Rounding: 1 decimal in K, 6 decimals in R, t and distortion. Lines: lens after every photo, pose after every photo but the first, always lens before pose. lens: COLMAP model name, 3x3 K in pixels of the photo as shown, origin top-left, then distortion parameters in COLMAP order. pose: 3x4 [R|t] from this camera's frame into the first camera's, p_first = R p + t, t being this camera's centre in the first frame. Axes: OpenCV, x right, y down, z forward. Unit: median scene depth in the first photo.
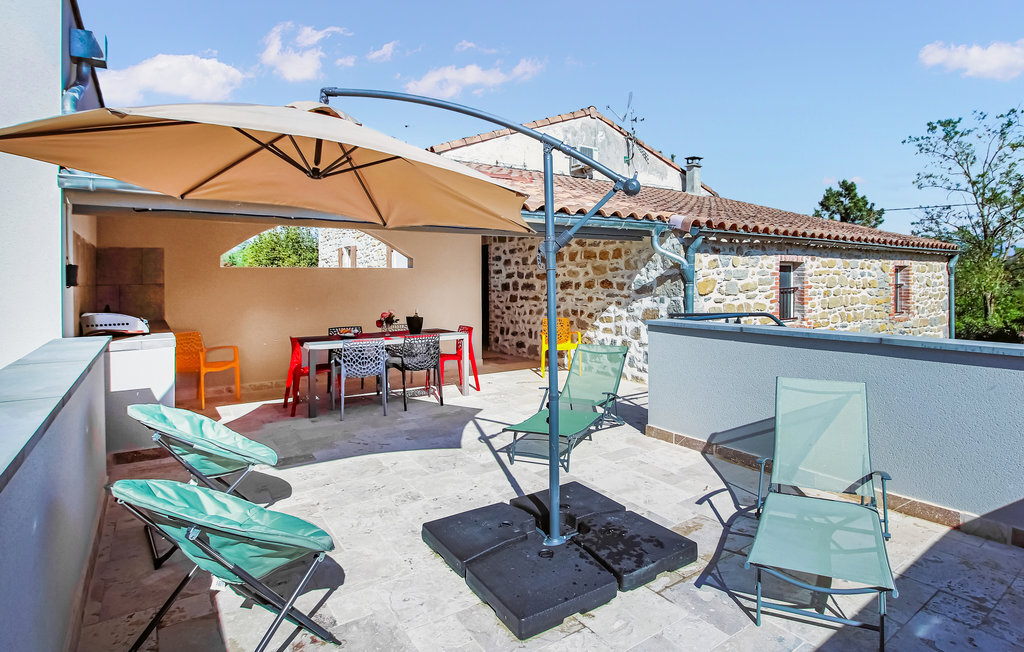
lens RADIAL K [[558.5, 0, 512.0], [0, 558.5, 326.0], [0, 0, 1]] dist [-0.031377, -0.000653]
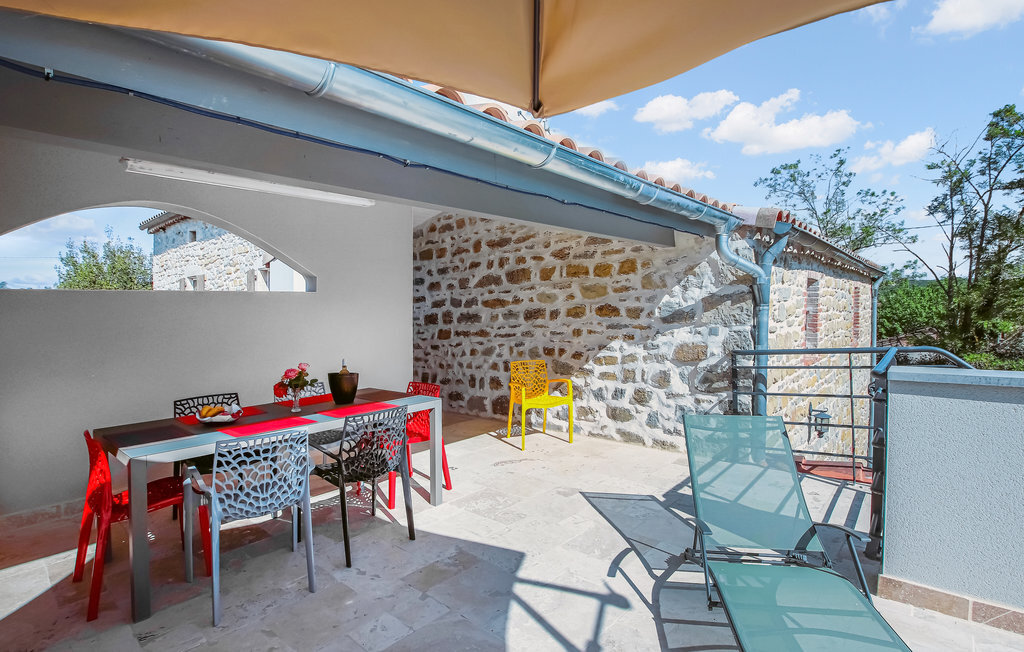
lens RADIAL K [[558.5, 0, 512.0], [0, 558.5, 326.0], [0, 0, 1]] dist [-0.031377, -0.000653]
pose [[0.969867, -0.024315, 0.242419, -0.116463], [0.038814, 0.997720, -0.055216, -0.020730], [-0.240523, 0.062961, 0.968599, 0.334425]]
